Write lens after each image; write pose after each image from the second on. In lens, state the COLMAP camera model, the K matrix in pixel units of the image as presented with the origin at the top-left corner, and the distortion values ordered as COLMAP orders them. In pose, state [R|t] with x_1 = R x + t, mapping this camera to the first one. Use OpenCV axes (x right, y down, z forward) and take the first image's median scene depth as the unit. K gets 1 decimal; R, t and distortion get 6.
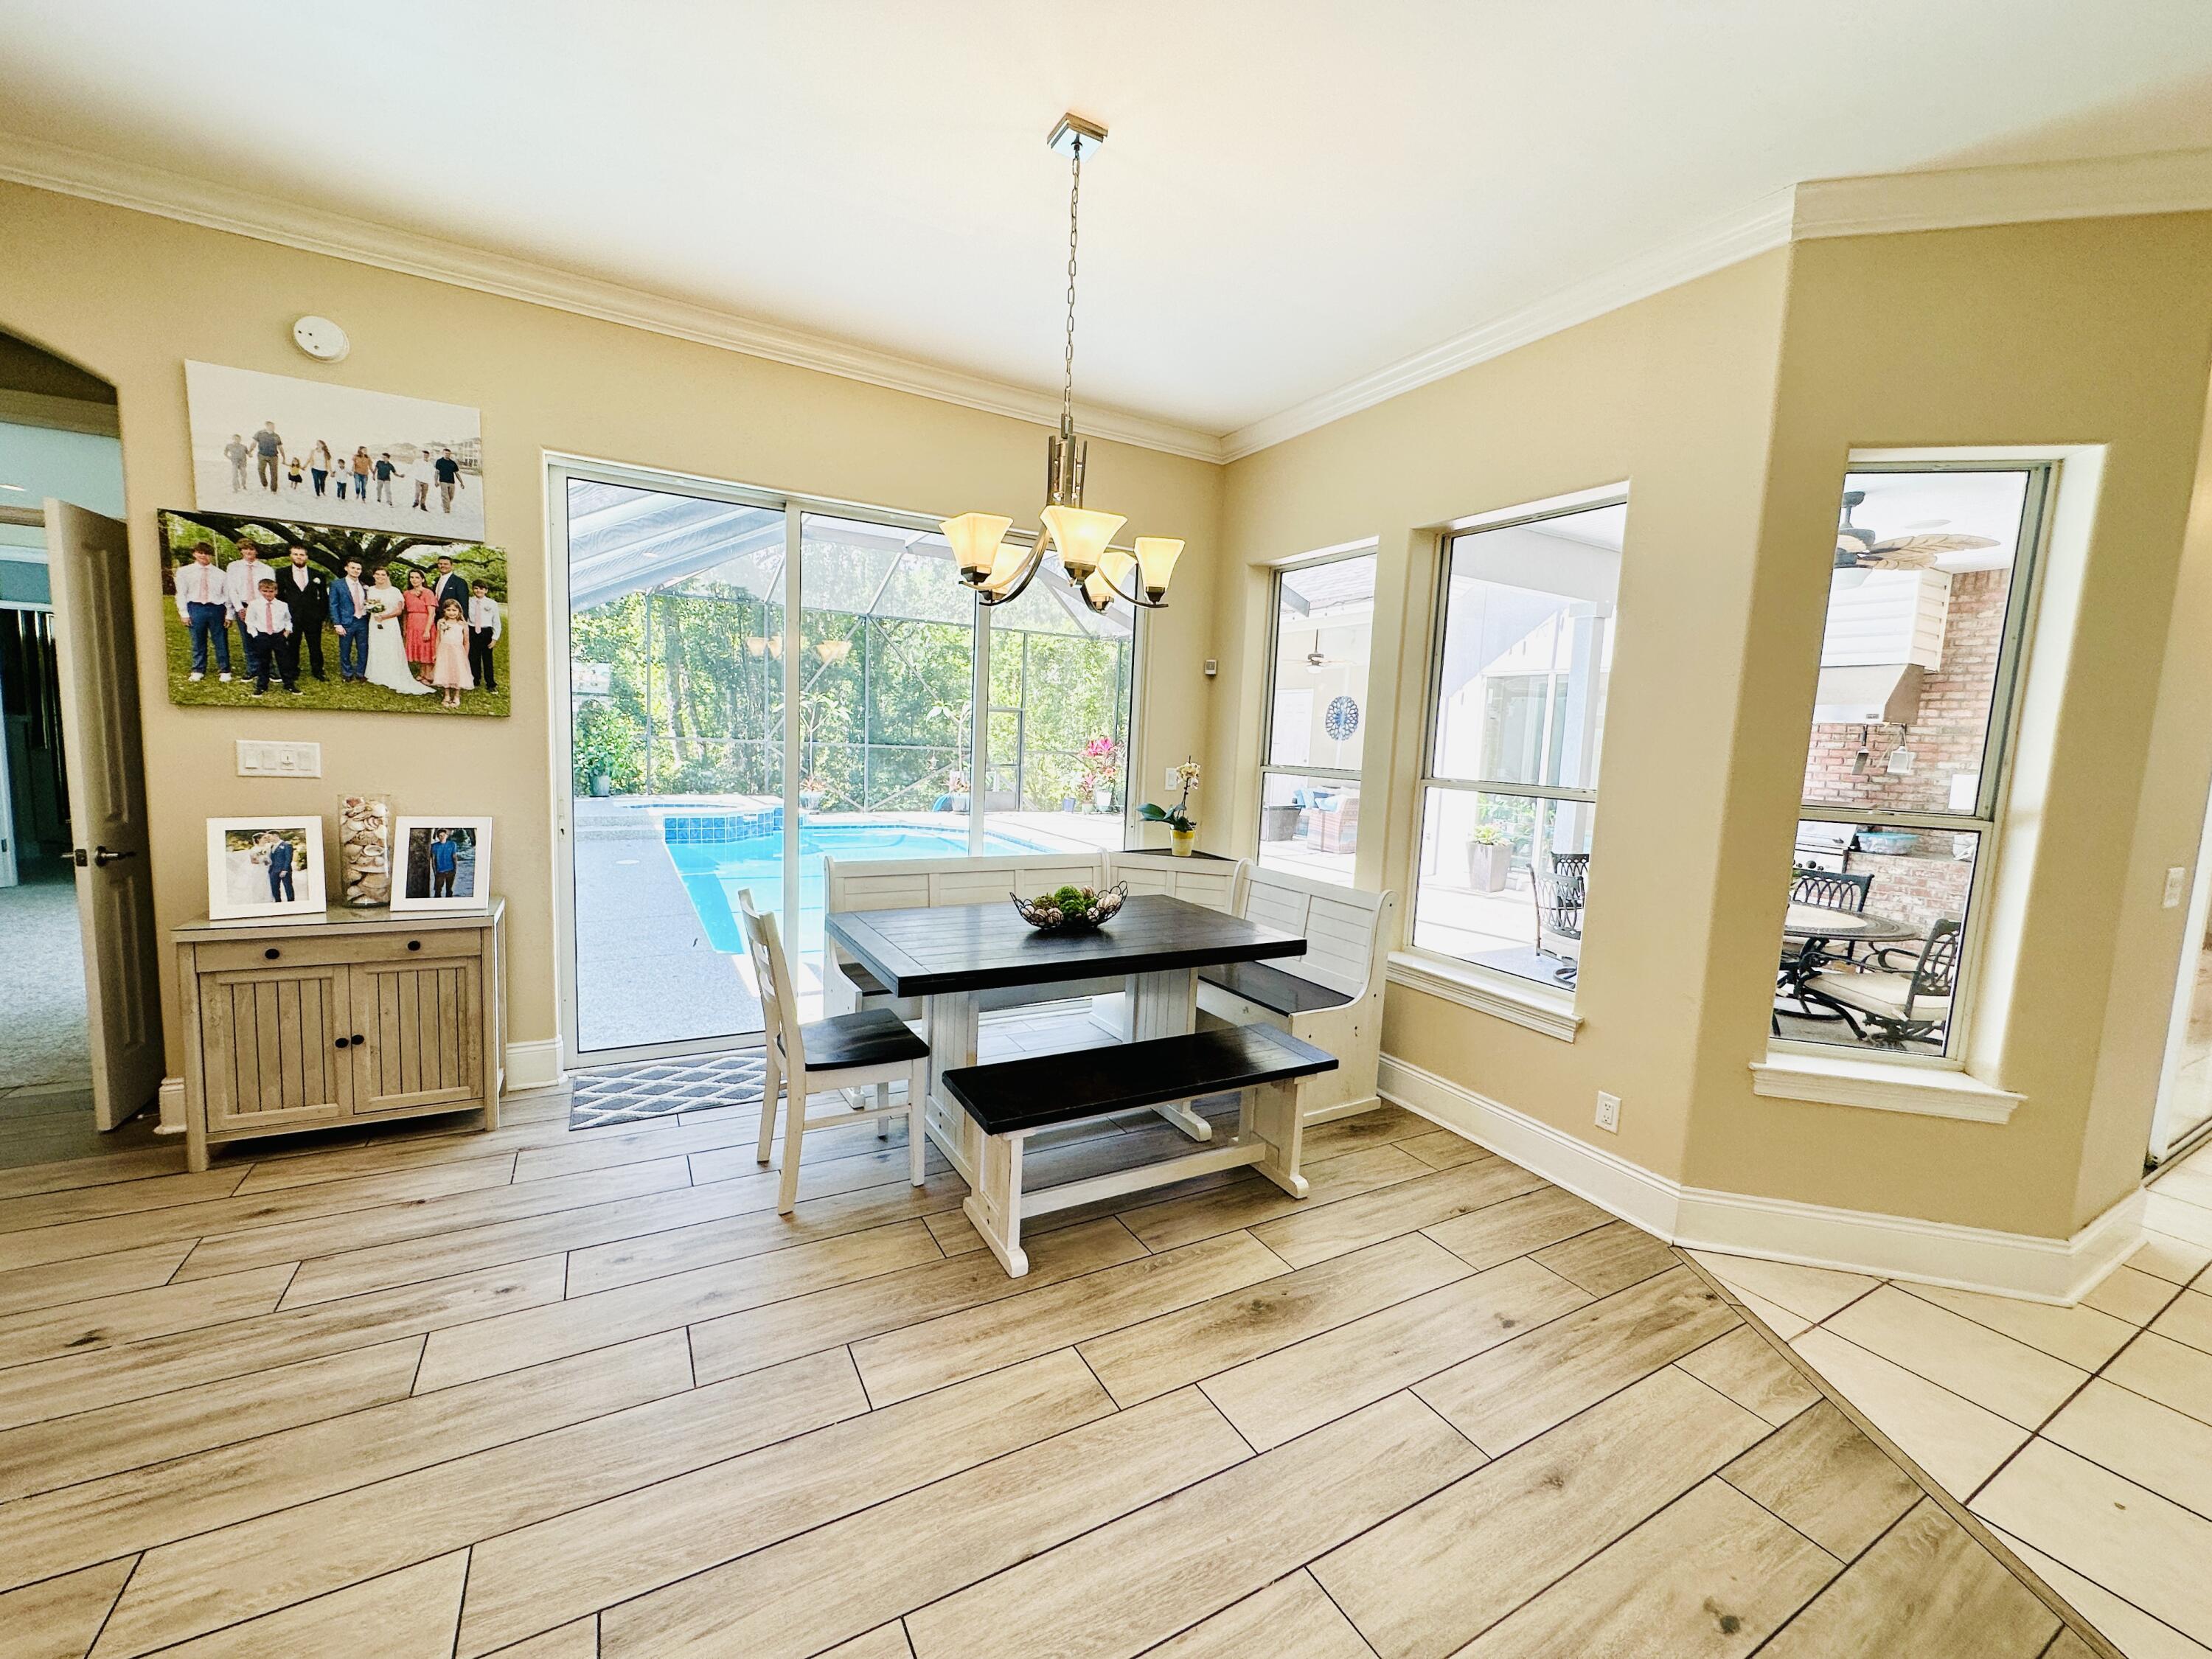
lens RADIAL K [[885.7, 0, 1106.0], [0, 885.7, 829.5], [0, 0, 1]] dist [-0.001654, 0.000523]
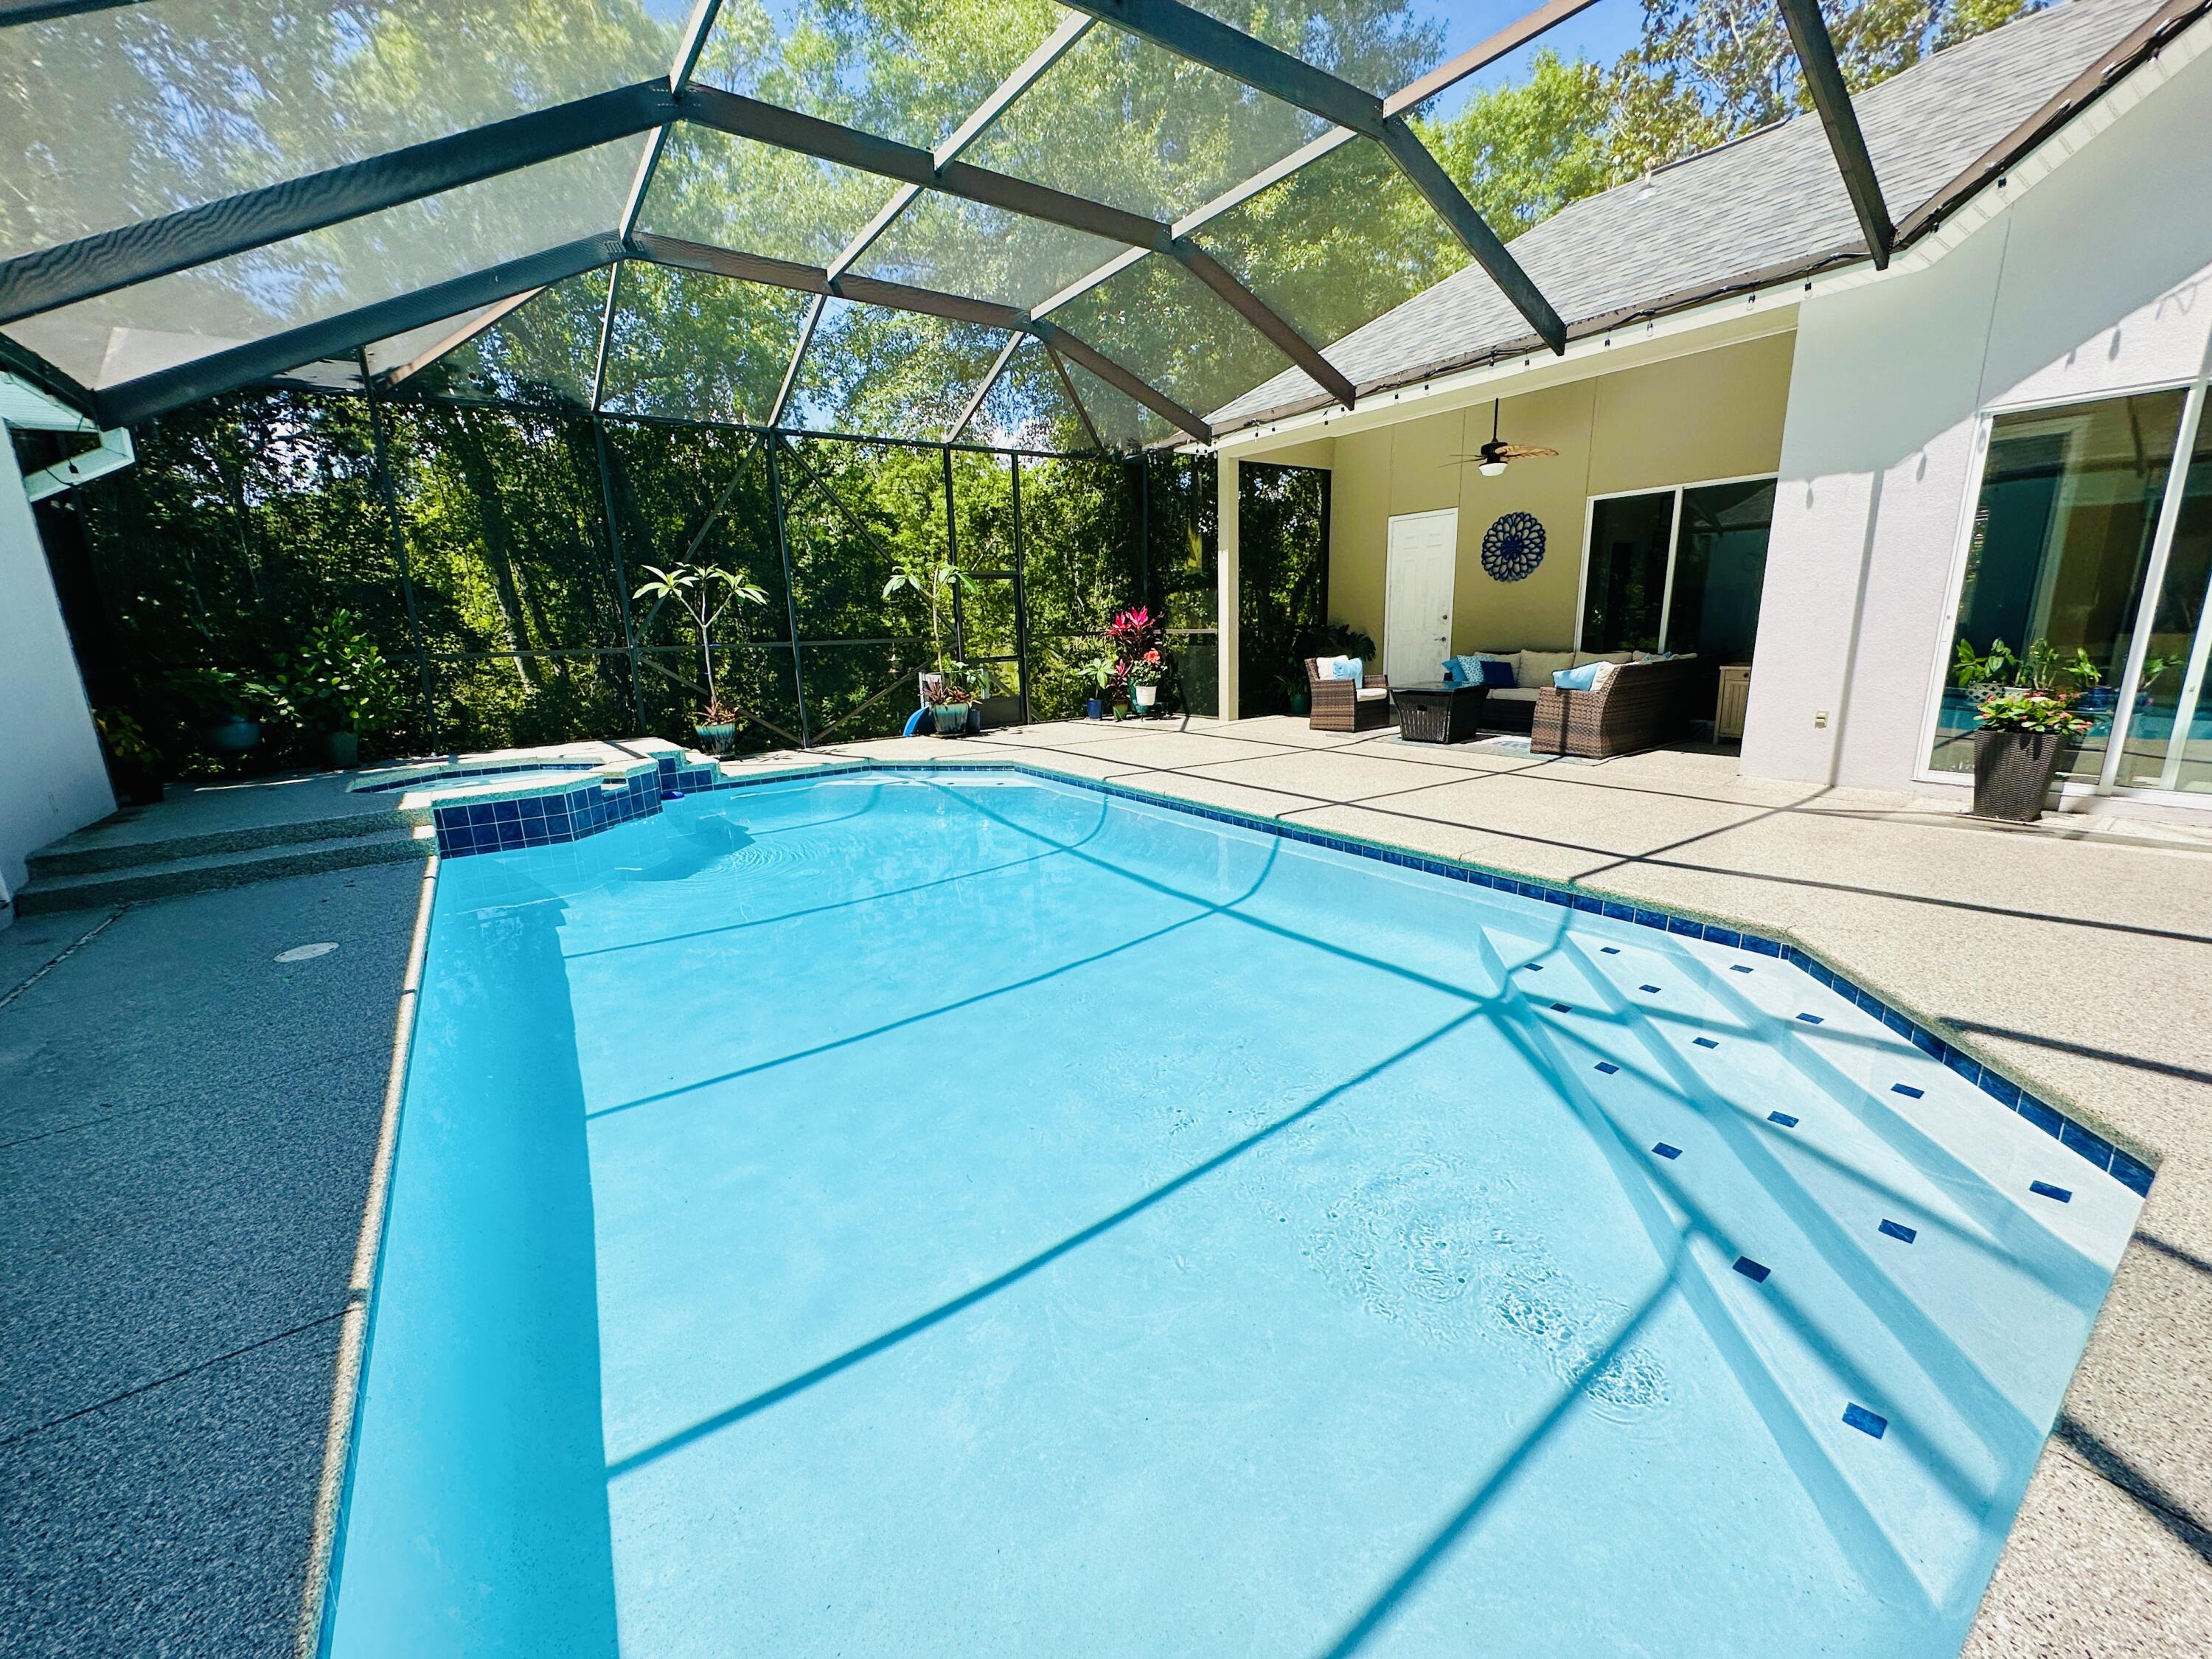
lens RADIAL K [[885.7, 0, 1106.0], [0, 885.7, 829.5], [0, 0, 1]] dist [-0.001654, 0.000523]
pose [[0.992278, -0.091611, 0.083614, -0.100928], [0.080390, 0.988393, 0.128908, -0.022655], [-0.094453, -0.121191, 0.988125, 0.287092]]
